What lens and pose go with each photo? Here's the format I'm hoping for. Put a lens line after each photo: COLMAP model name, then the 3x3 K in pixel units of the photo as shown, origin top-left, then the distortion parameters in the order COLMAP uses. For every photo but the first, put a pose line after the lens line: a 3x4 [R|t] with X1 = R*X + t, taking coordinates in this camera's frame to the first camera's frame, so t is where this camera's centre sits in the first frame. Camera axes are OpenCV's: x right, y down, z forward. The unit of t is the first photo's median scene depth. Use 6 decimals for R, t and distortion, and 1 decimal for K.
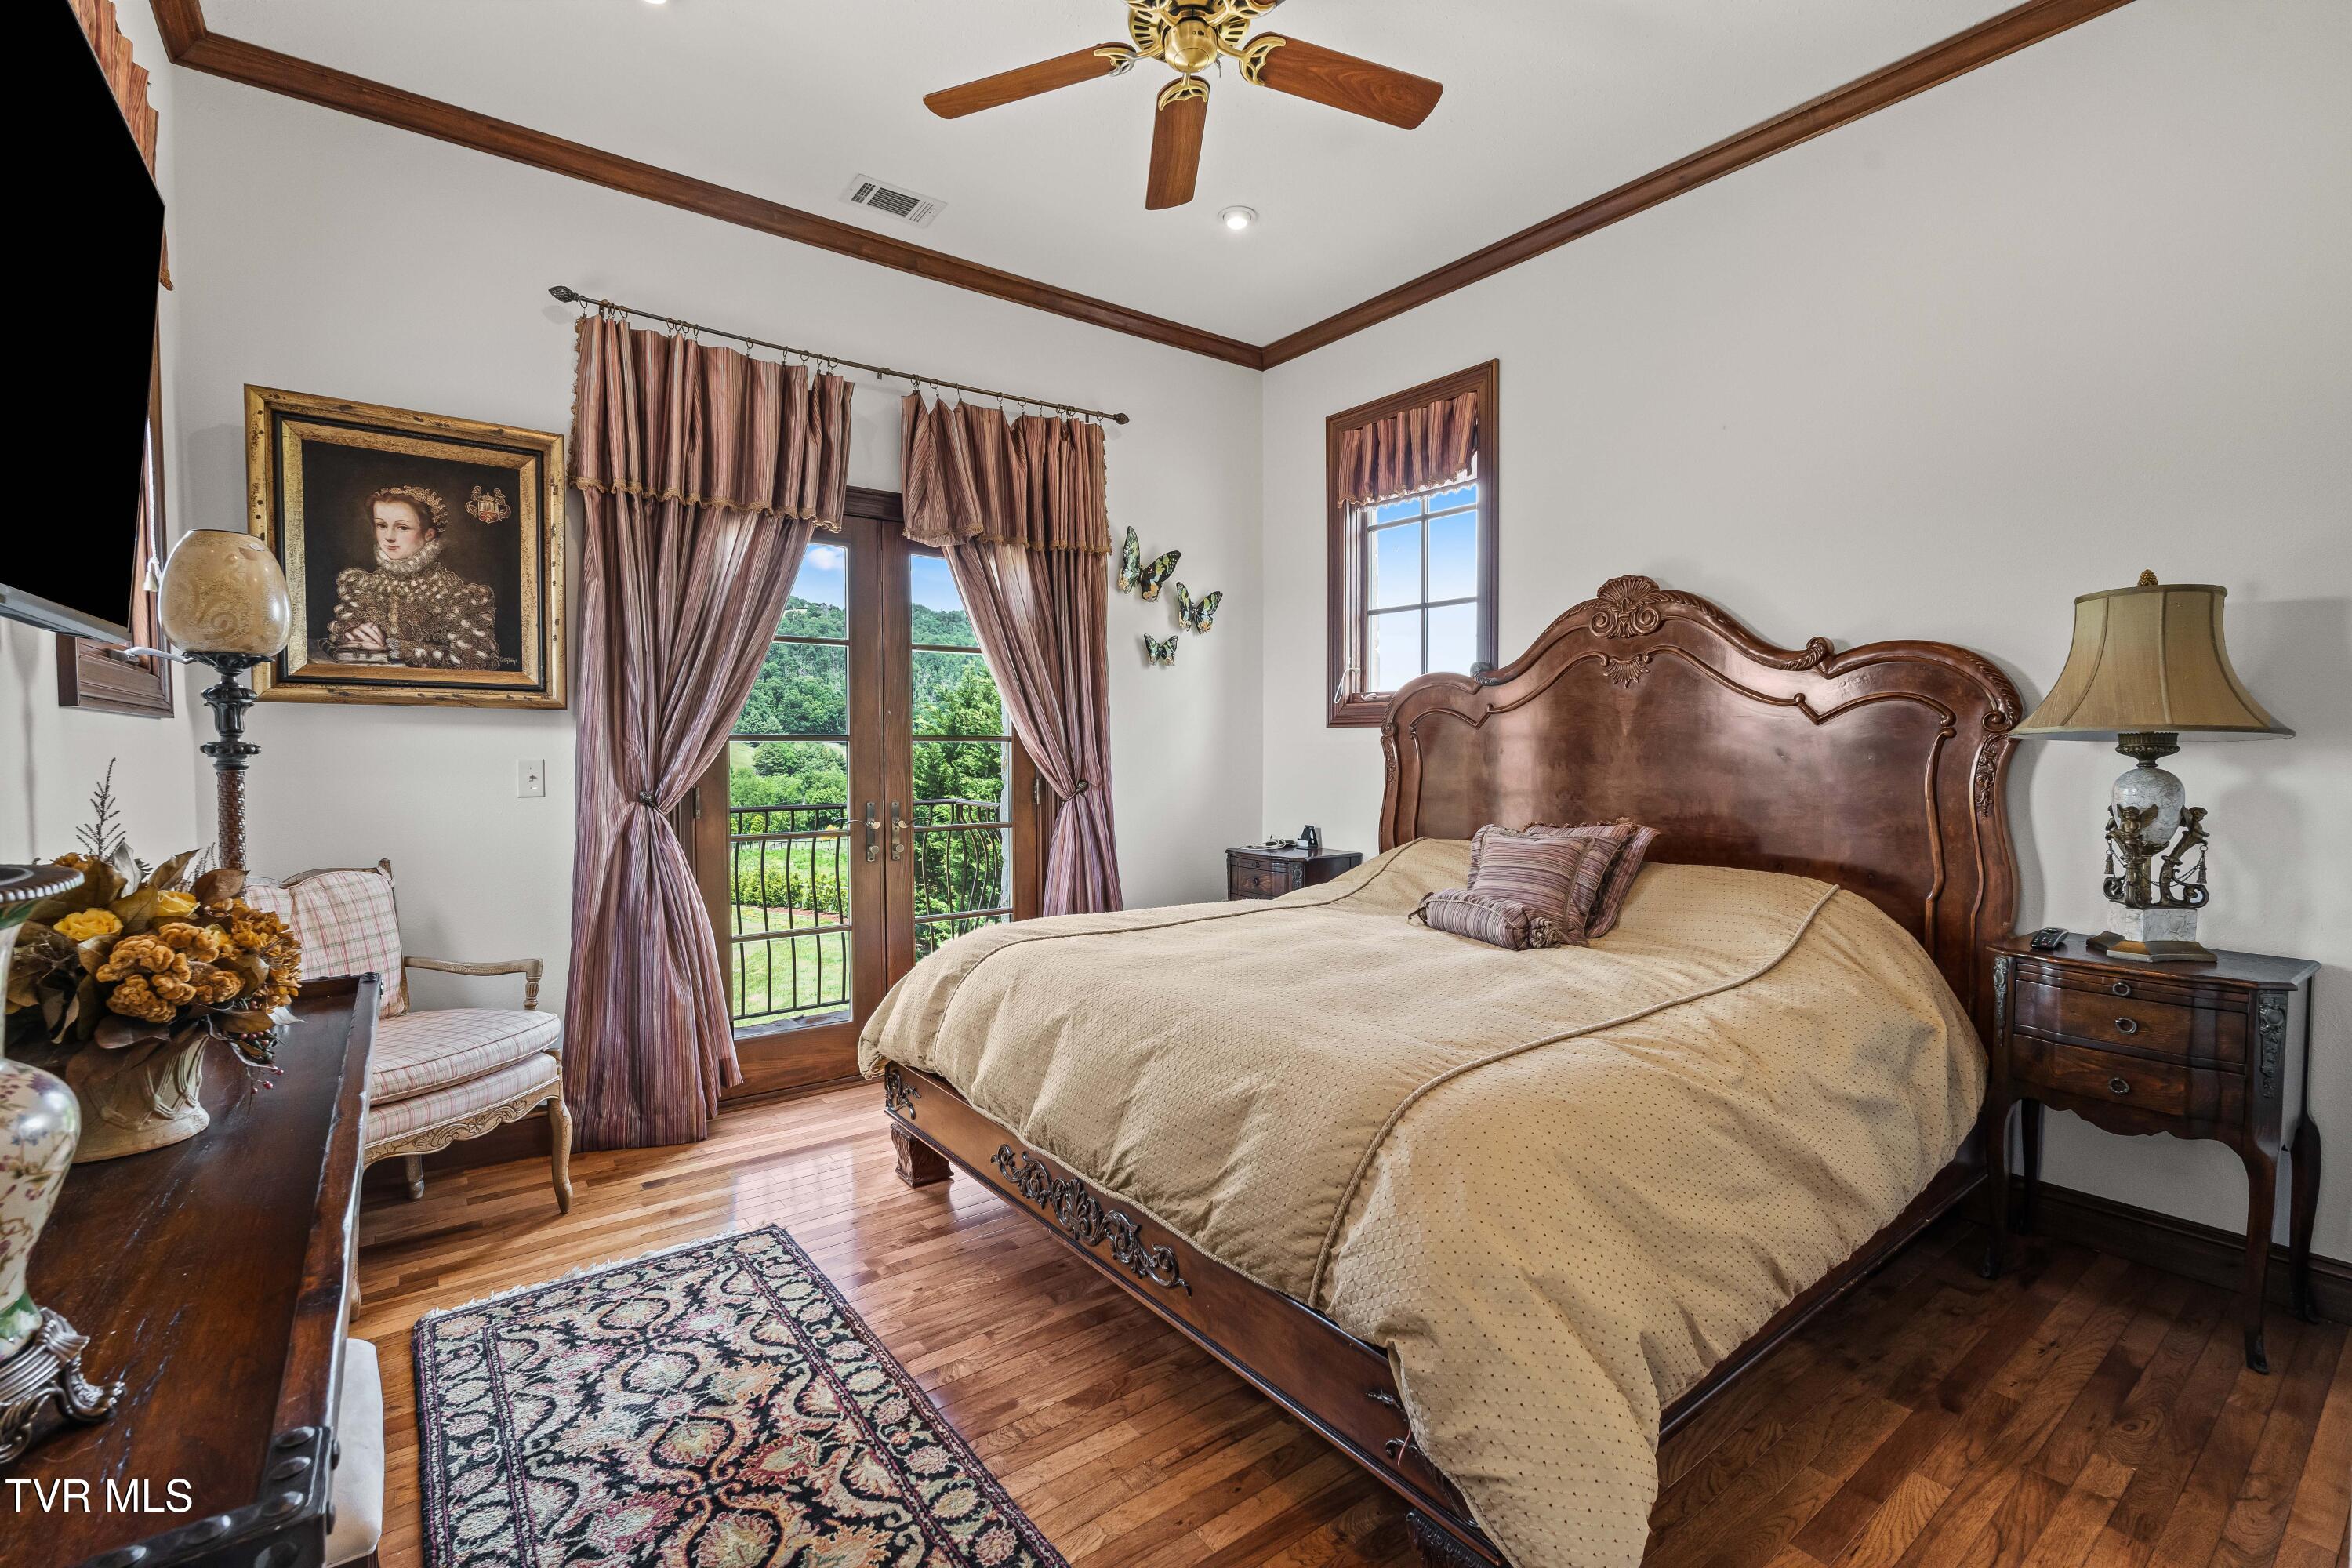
lens RADIAL K [[1031.6, 0, 1176.0], [0, 1031.6, 784.0], [0, 0, 1]] dist [0.000112, -0.000004]
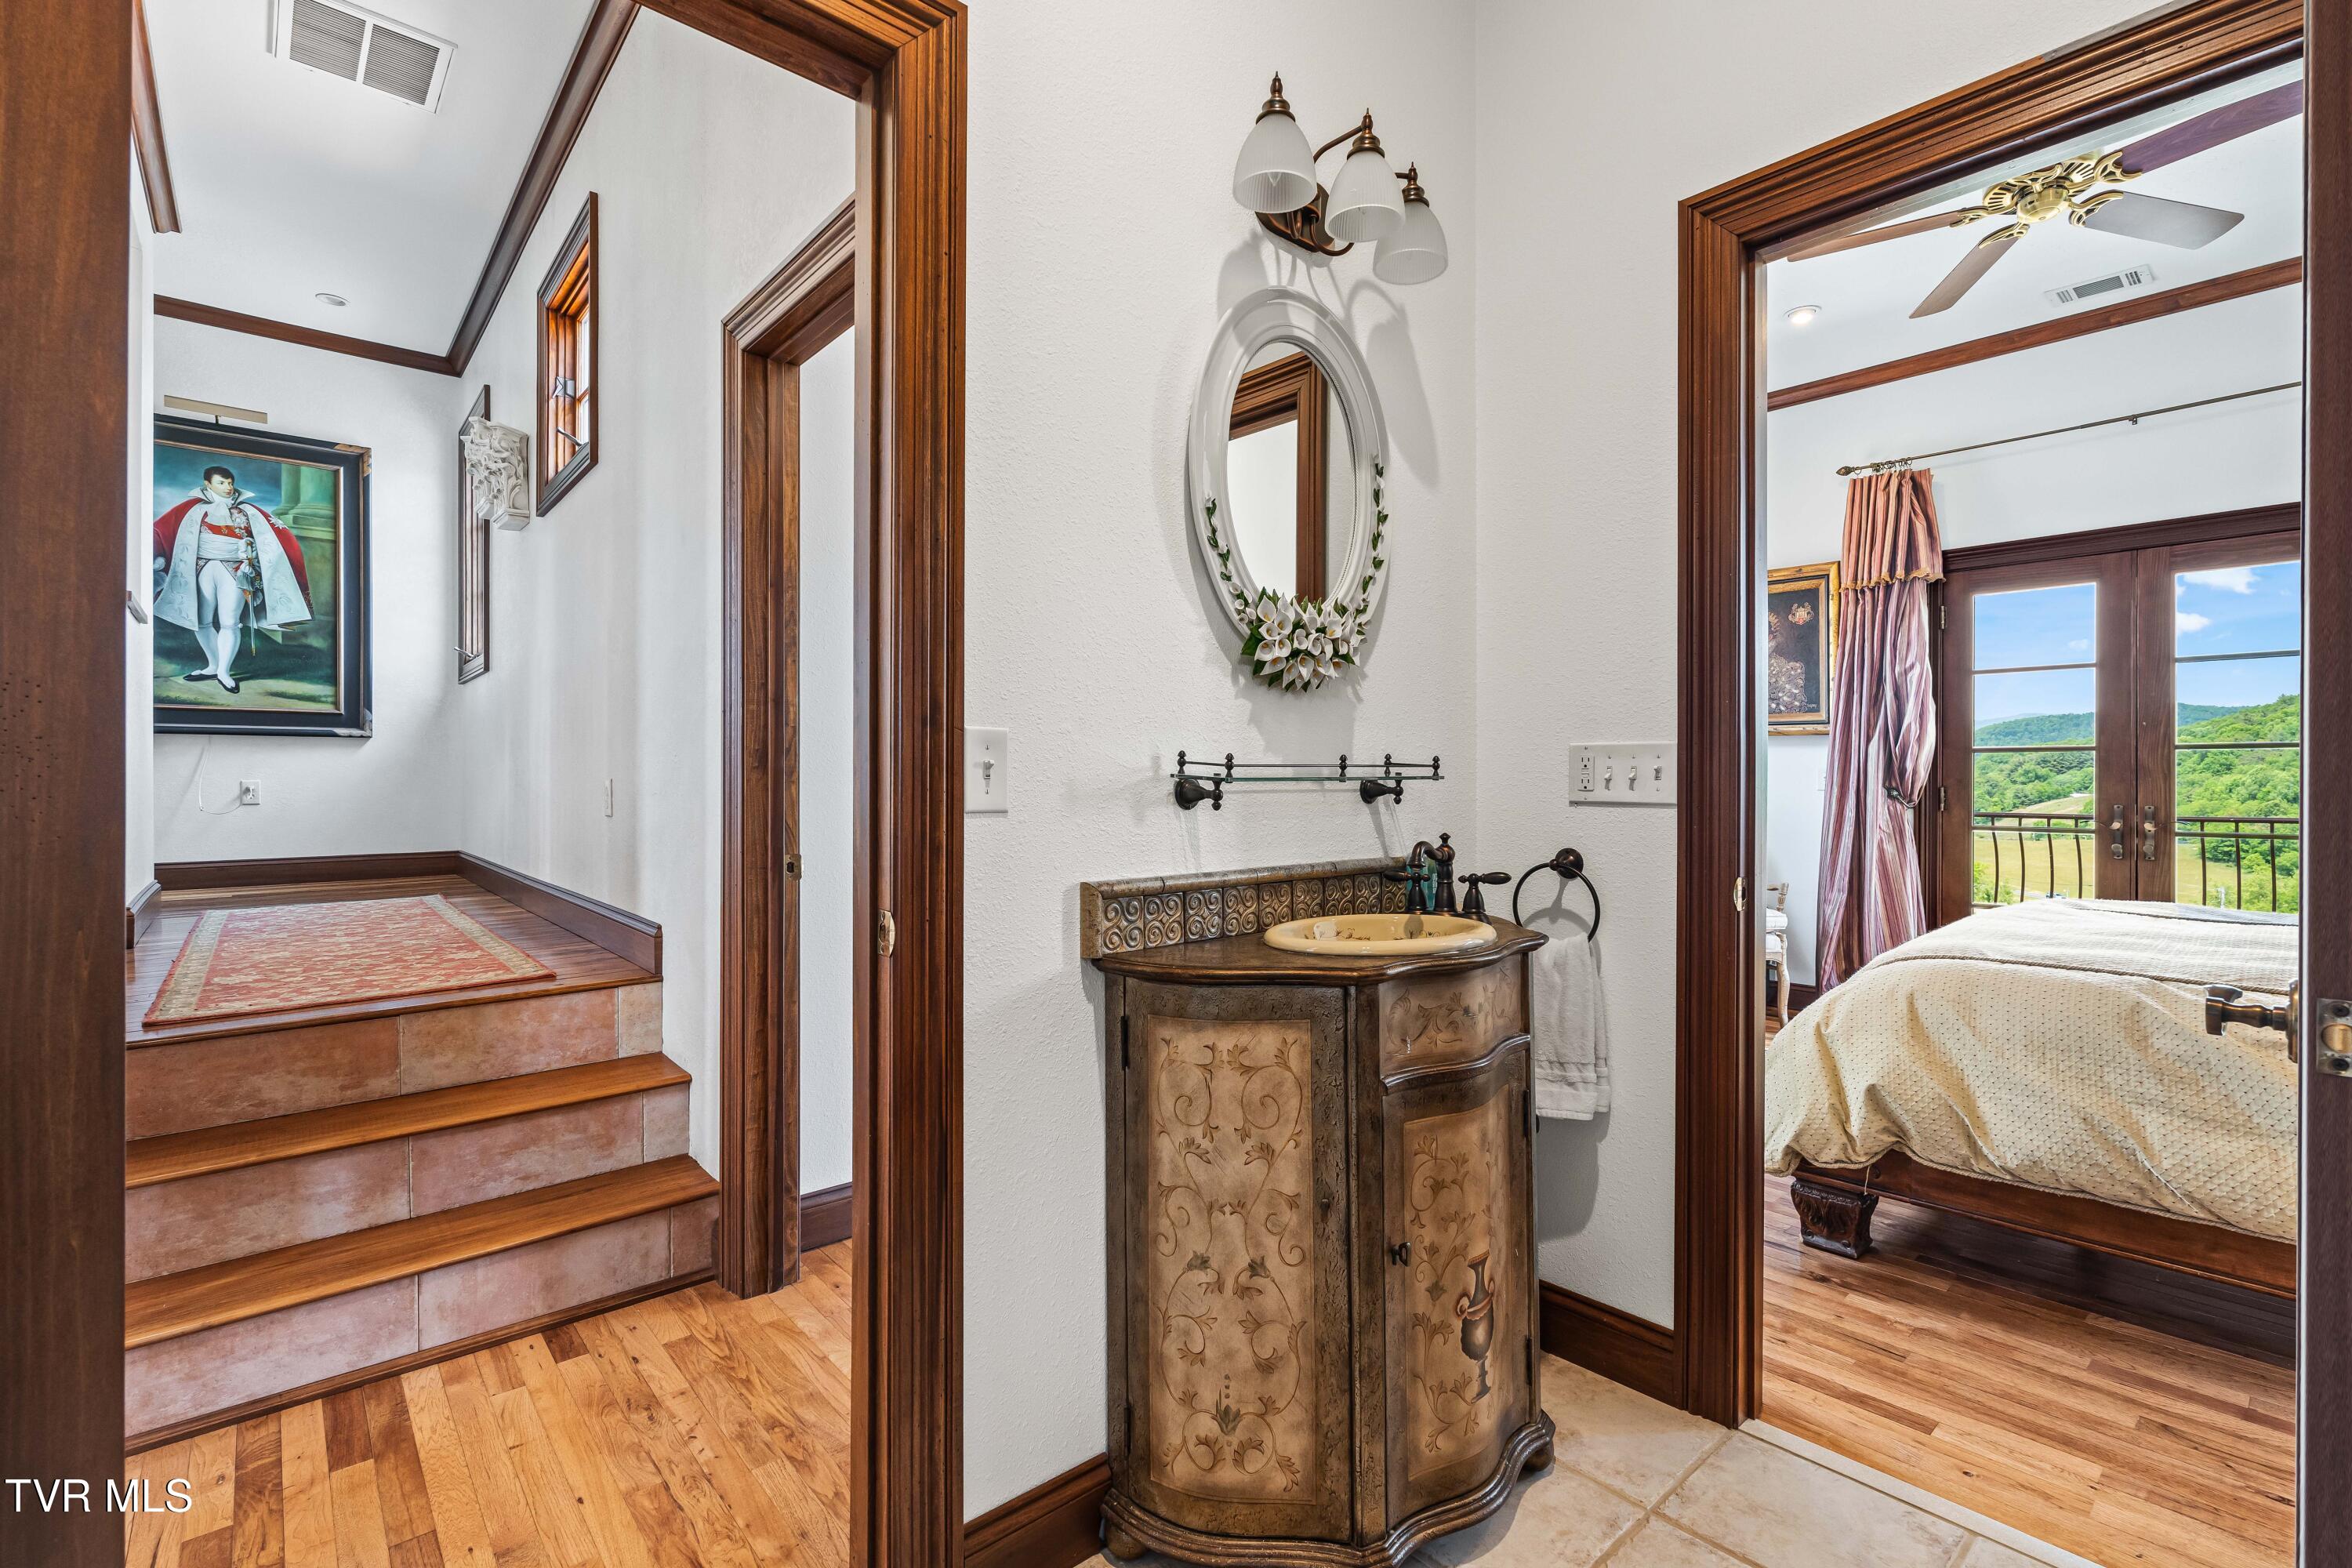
lens RADIAL K [[1031.6, 0, 1176.0], [0, 1031.6, 784.0], [0, 0, 1]] dist [0.000112, -0.000004]
pose [[0.077444, 0.004020, -0.996989, 0.894772], [-0.039029, 0.999238, 0.000997, 0.040111], [0.996233, 0.038834, 0.077542, -0.118556]]
